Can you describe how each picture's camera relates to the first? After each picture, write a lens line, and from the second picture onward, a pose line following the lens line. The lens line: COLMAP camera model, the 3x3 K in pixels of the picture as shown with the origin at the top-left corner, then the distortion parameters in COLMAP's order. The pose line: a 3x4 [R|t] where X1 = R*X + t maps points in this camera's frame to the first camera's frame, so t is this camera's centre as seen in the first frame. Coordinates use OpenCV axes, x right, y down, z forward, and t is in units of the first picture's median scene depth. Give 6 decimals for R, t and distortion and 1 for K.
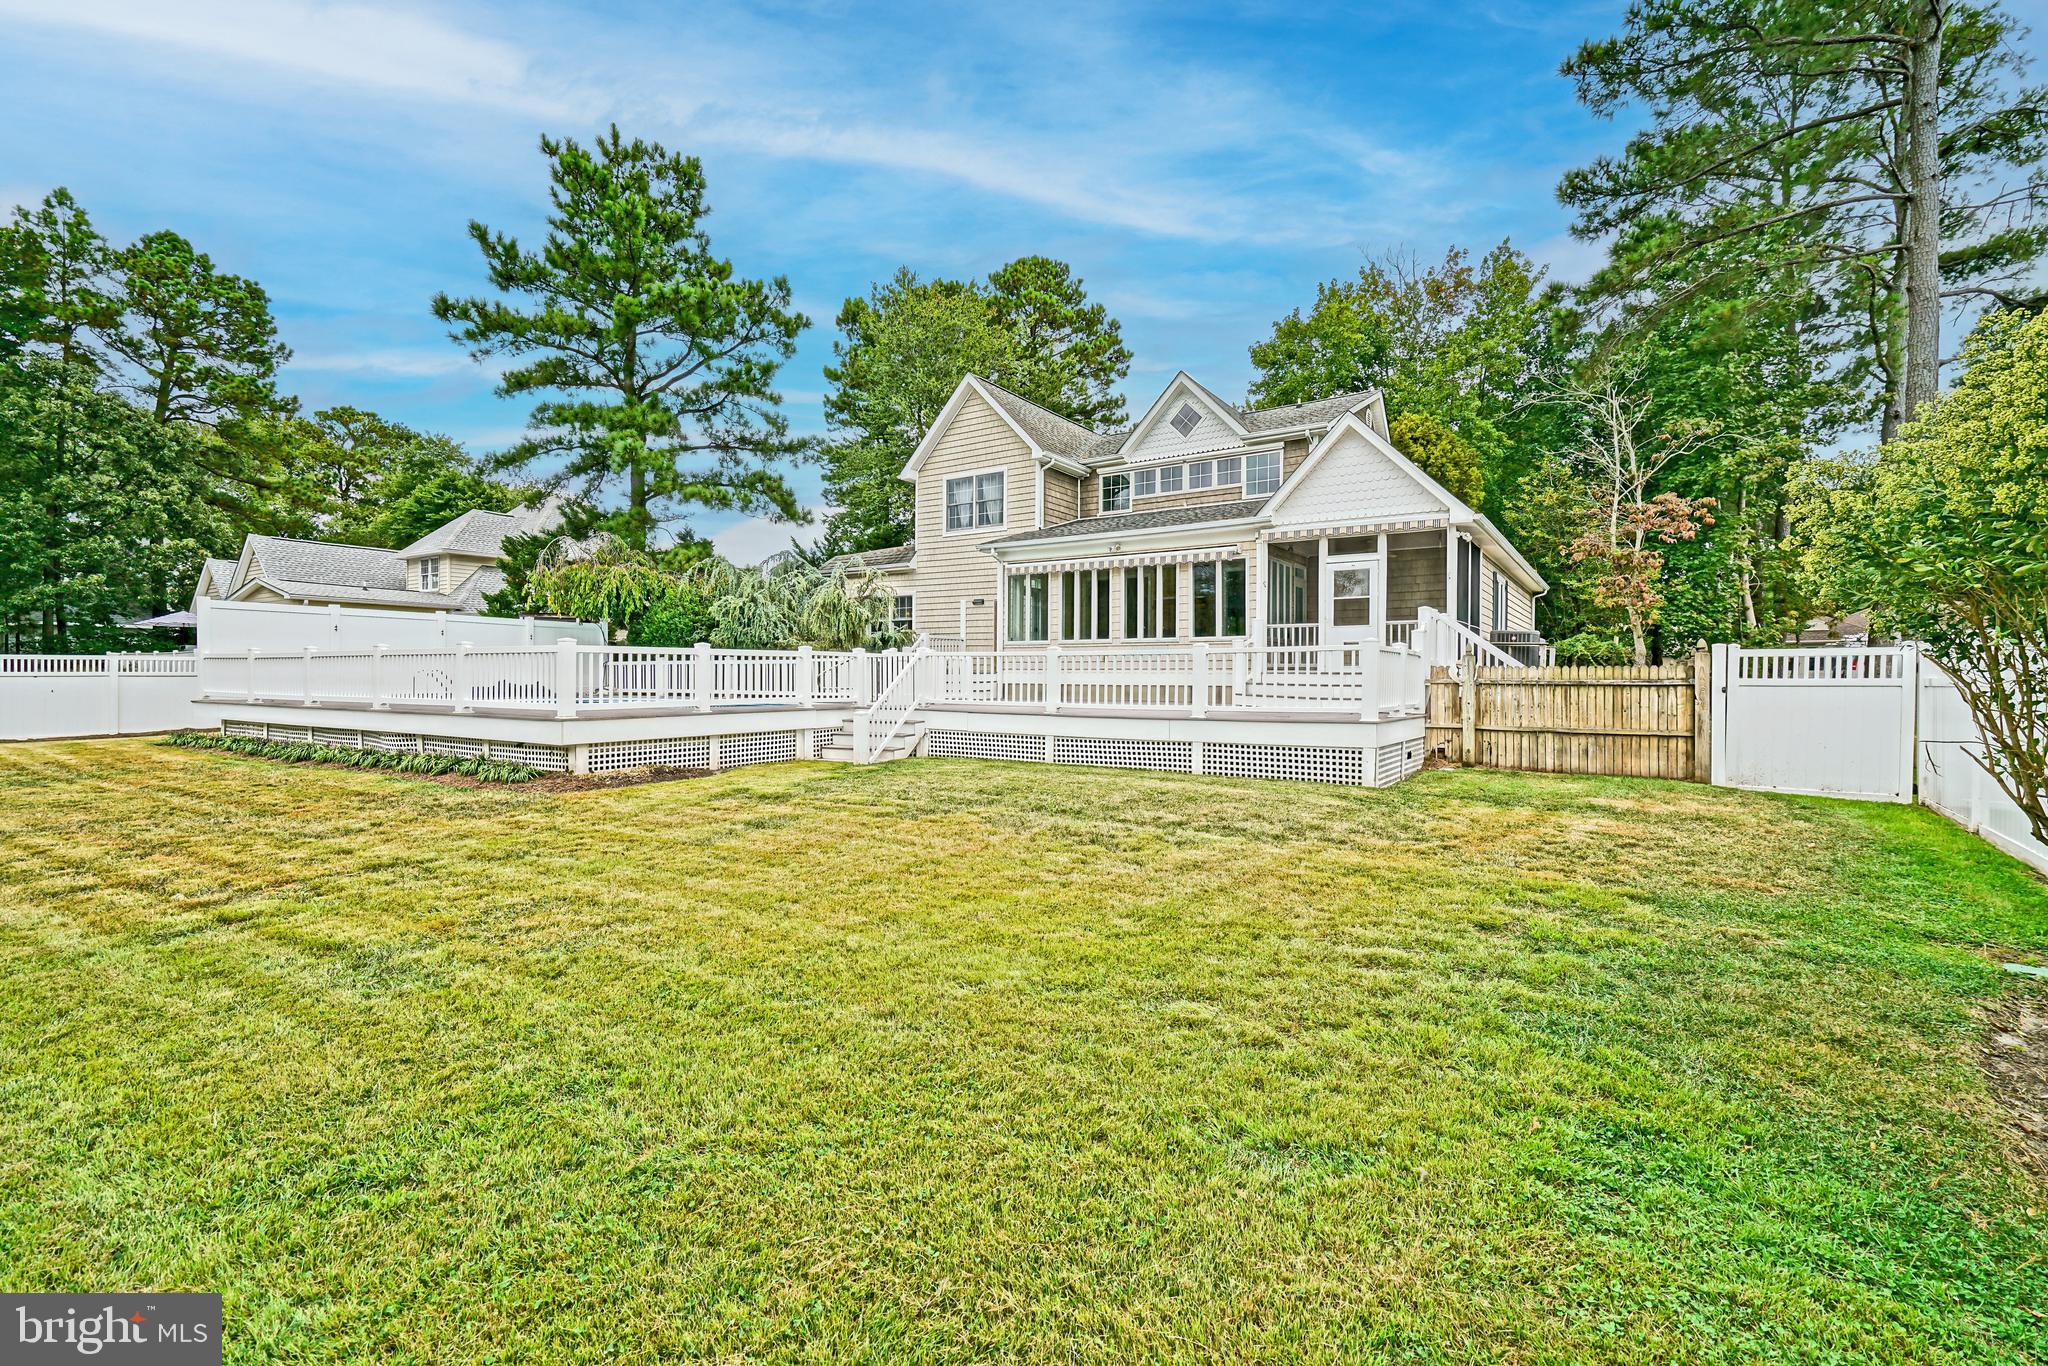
lens RADIAL K [[906.3, 0, 1008.4], [0, 906.3, 681.1], [0, 0, 1]] dist [0.044977, -0.006104]
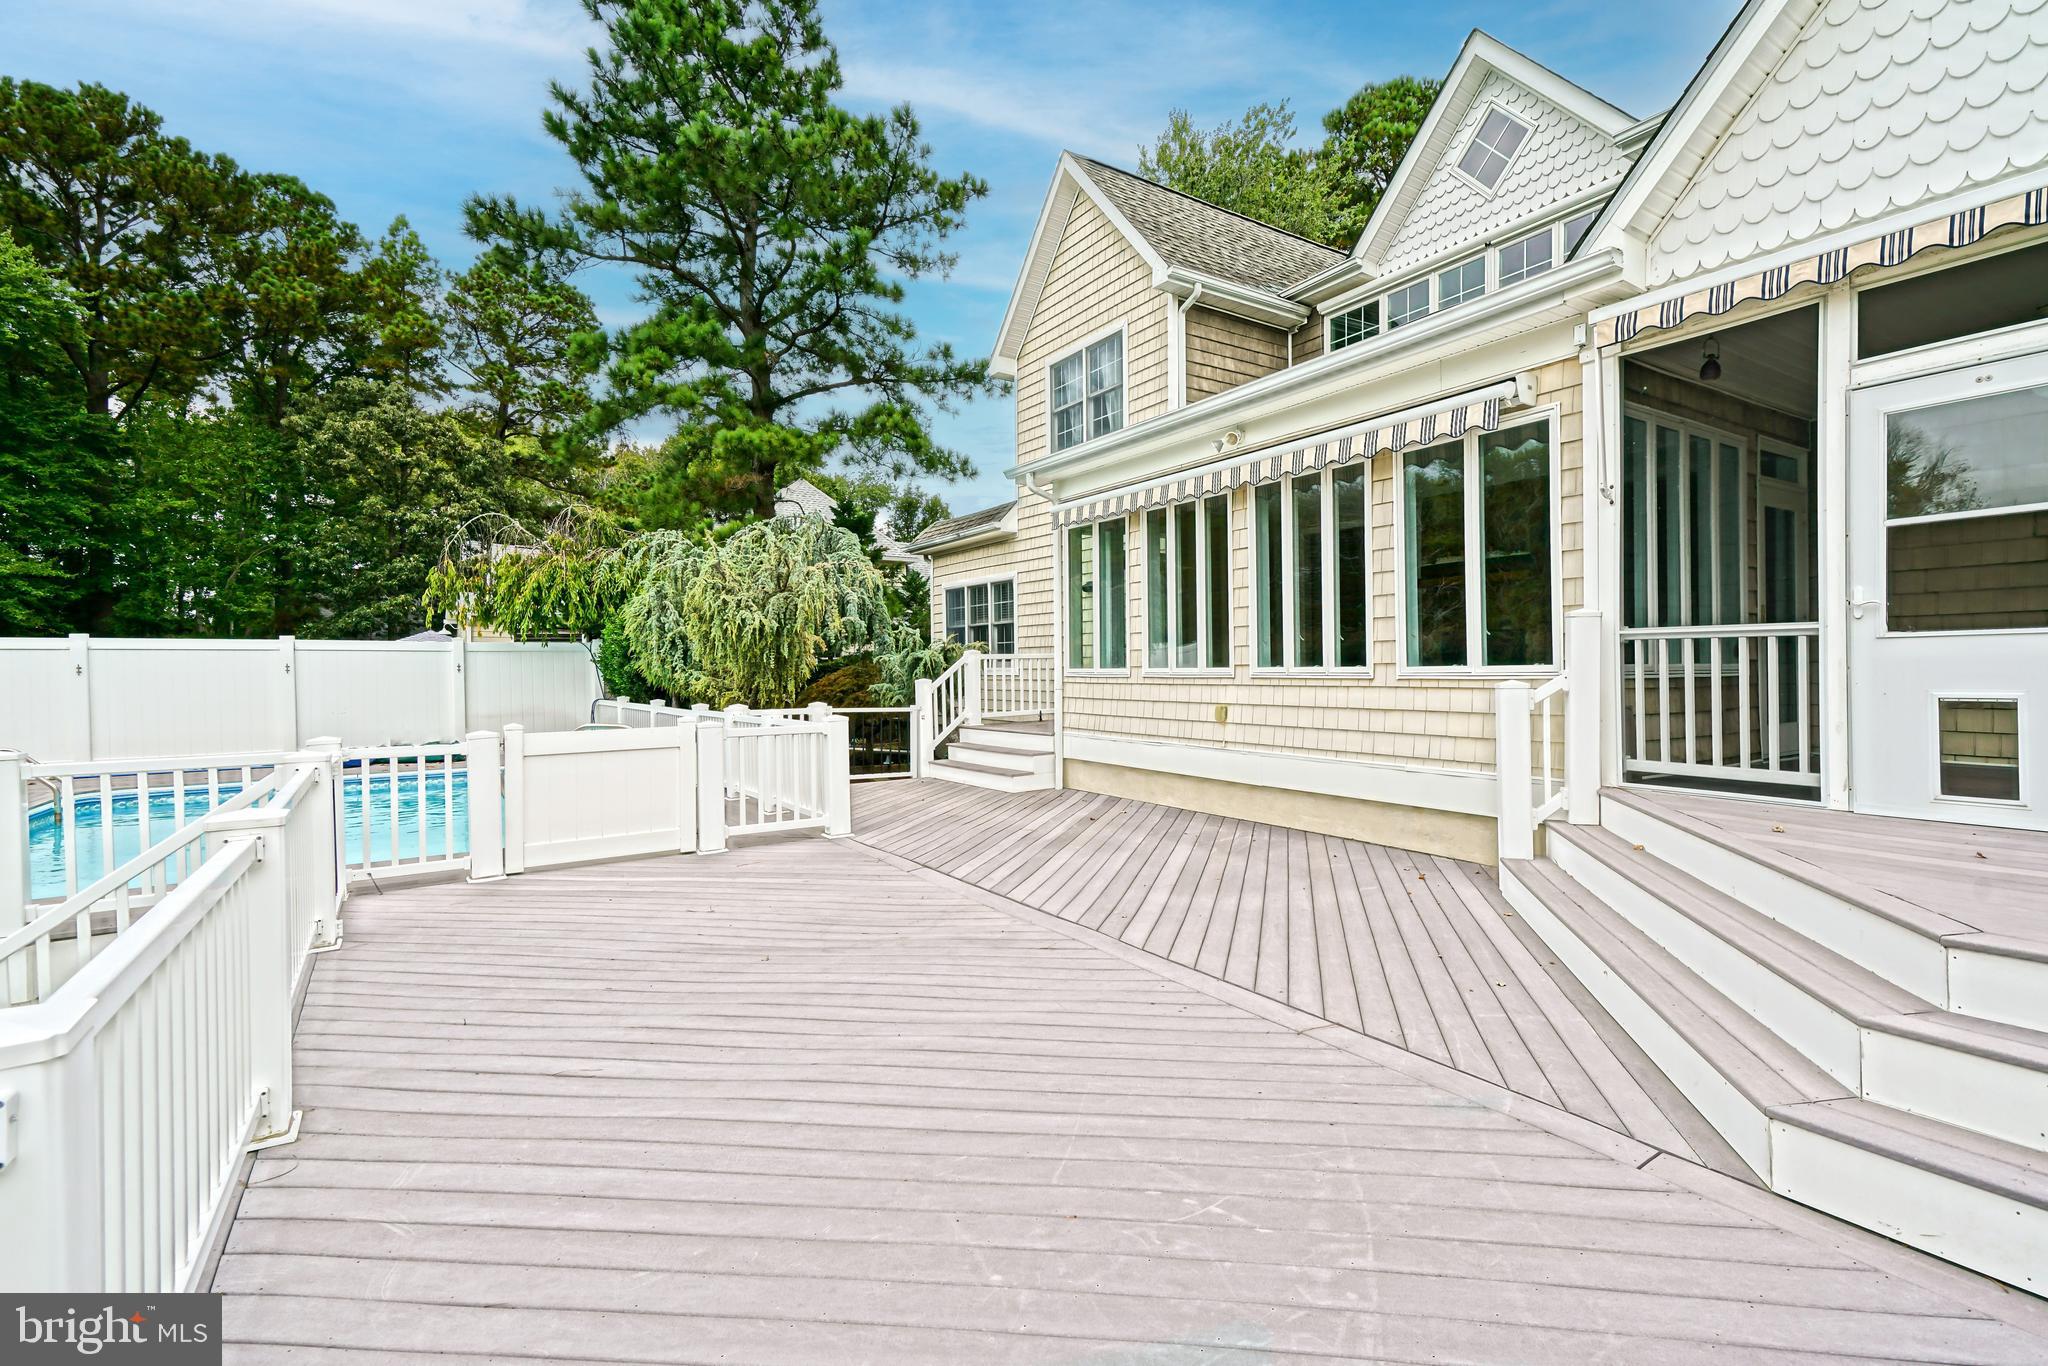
lens RADIAL K [[961.7, 0, 1139.5], [0, 961.7, 663.2], [0, 0, 1]] dist [0.039484, 0.002071]
pose [[0.941942, -0.015202, -0.335431, 0.146394], [0.013609, 0.999882, -0.007099, -0.030503], [0.335499, 0.002122, 0.942038, 0.390355]]
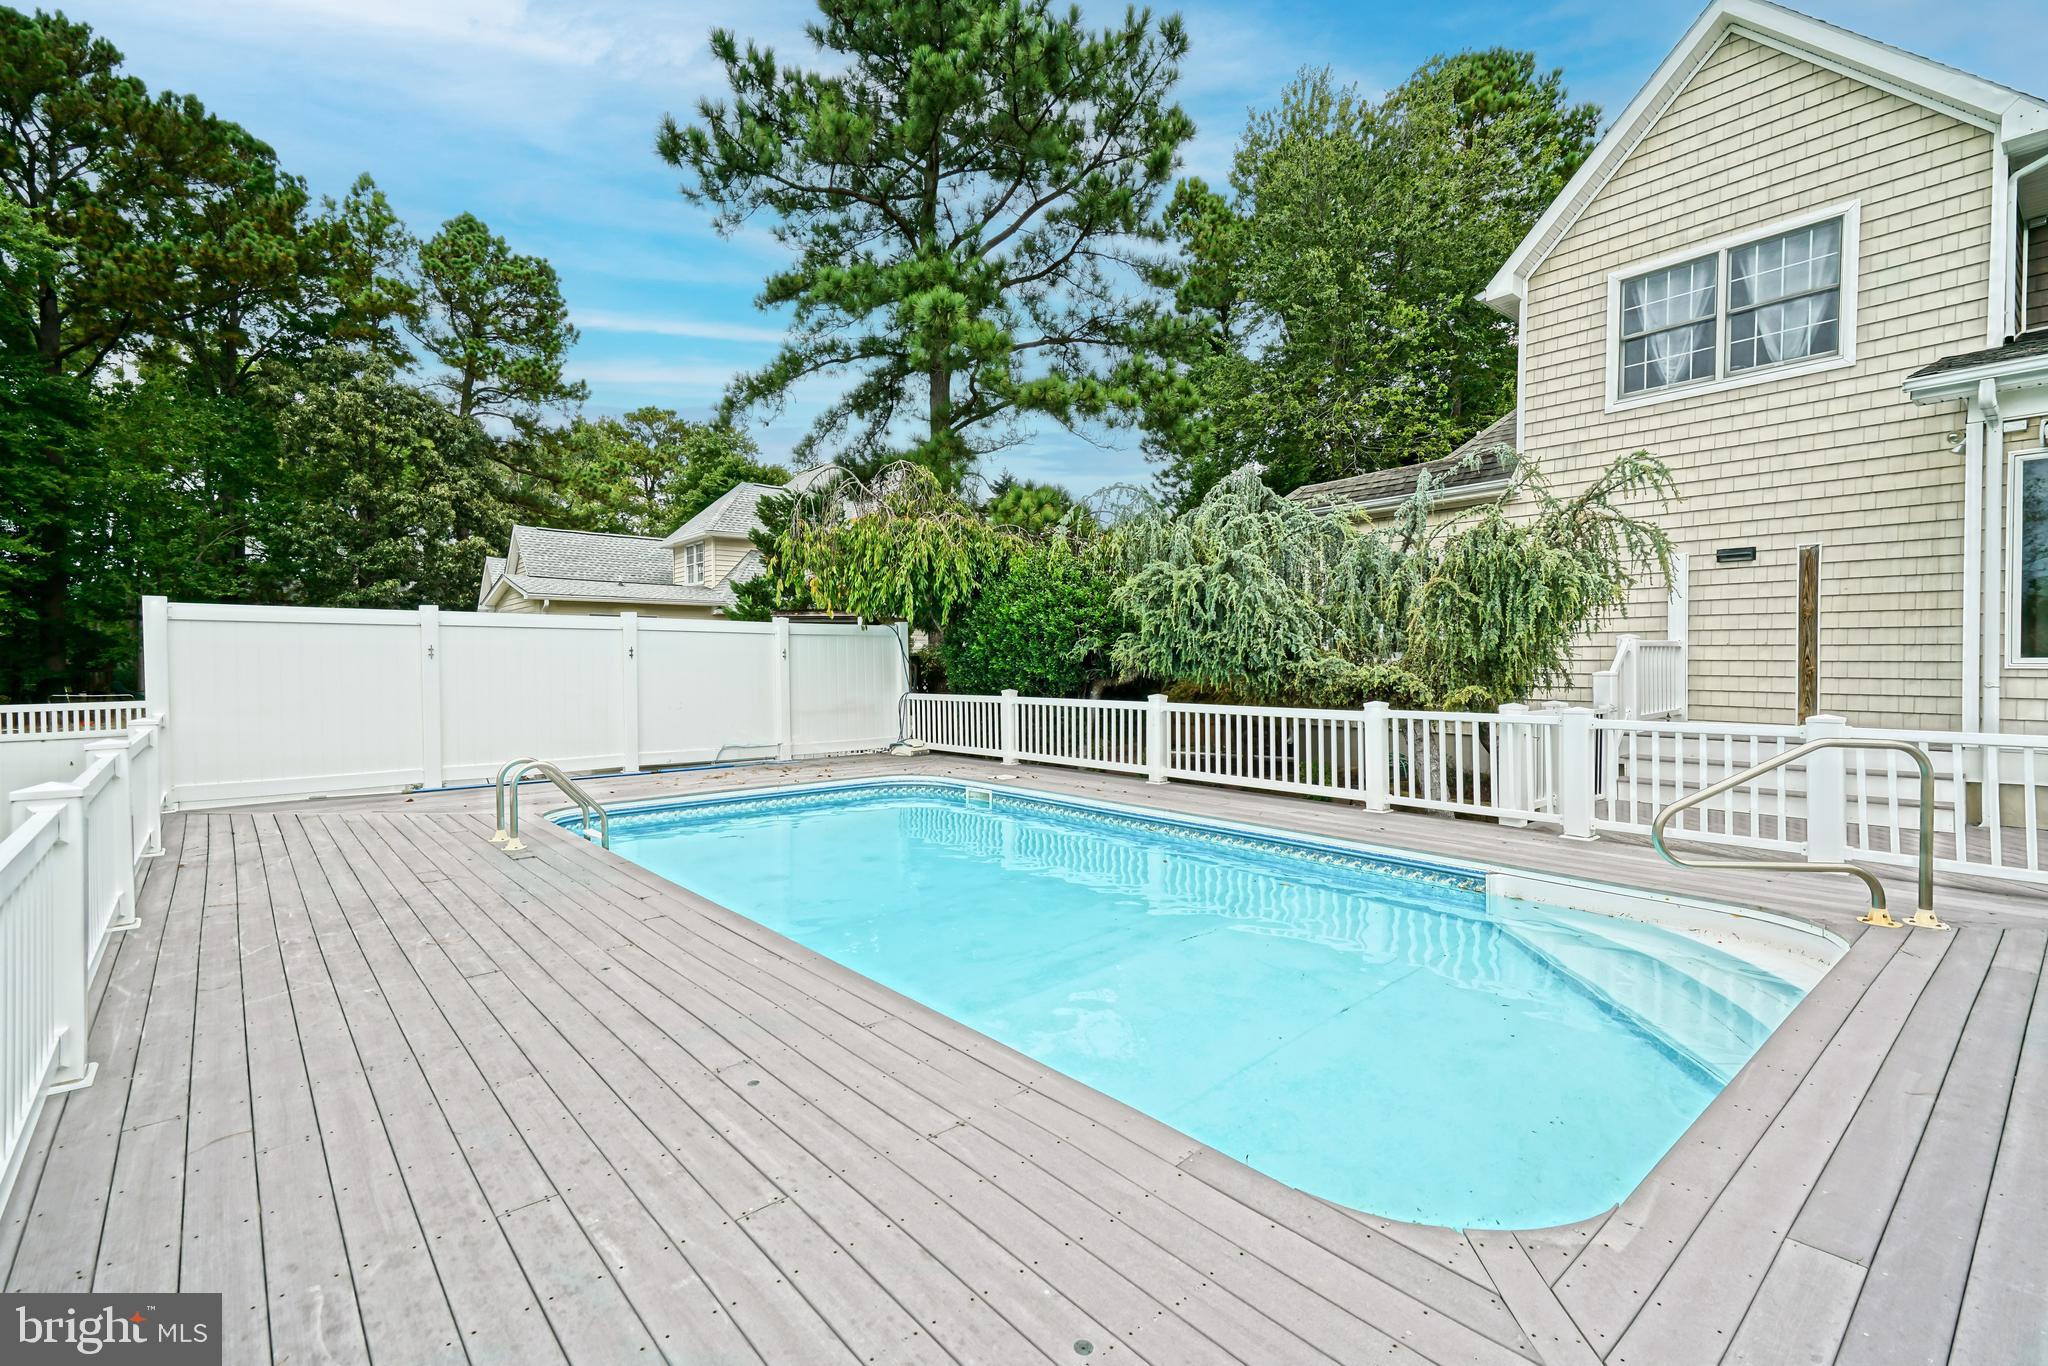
lens RADIAL K [[906.3, 0, 1001.7], [0, 906.3, 674.6], [0, 0, 1]] dist [0.044977, -0.006104]
pose [[0.960026, -0.005432, -0.279859, -0.191057], [0.008360, 0.999922, 0.009272, -0.031471], [0.279787, -0.011241, 0.959996, 0.404164]]
